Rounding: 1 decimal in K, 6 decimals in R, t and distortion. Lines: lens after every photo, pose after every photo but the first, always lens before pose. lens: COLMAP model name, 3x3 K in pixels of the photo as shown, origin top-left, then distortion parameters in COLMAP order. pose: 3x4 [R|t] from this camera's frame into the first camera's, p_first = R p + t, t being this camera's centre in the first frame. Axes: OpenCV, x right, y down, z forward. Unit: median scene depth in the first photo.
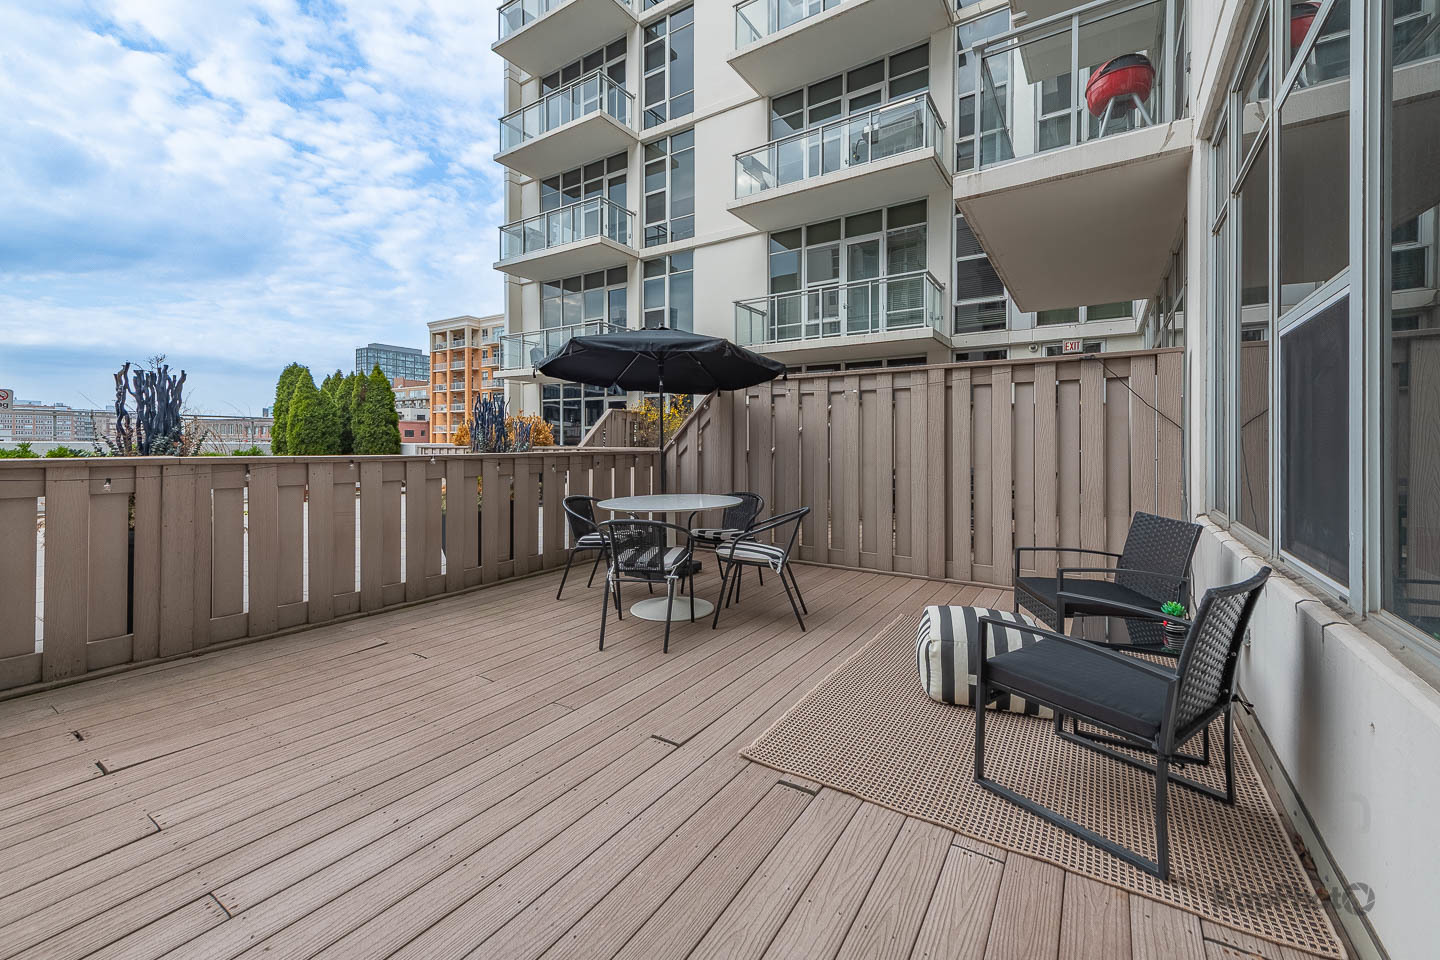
lens RADIAL K [[568.1, 0, 751.3], [0, 568.1, 447.9], [0, 0, 1]] dist [0.010674, -0.001874]
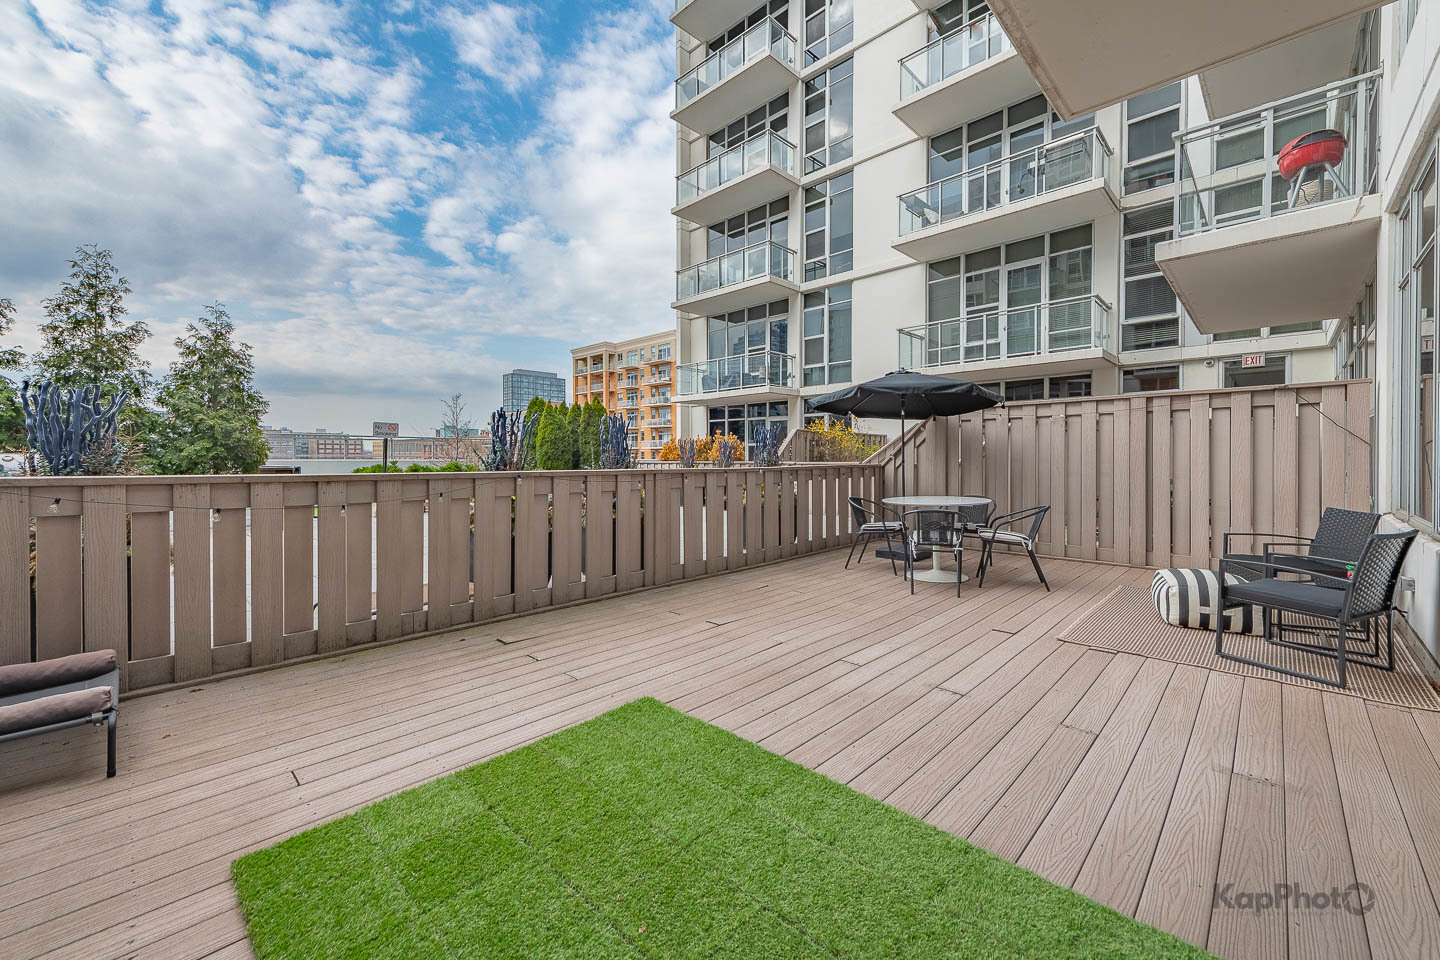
lens RADIAL K [[568.1, 0, 756.8], [0, 568.1, 468.9], [0, 0, 1]] dist [0.010674, -0.001874]
pose [[0.982312, -0.003004, -0.187227, -0.117135], [0.005081, 0.999931, 0.010615, -0.000114], [0.187182, -0.011378, 0.982259, -0.172575]]
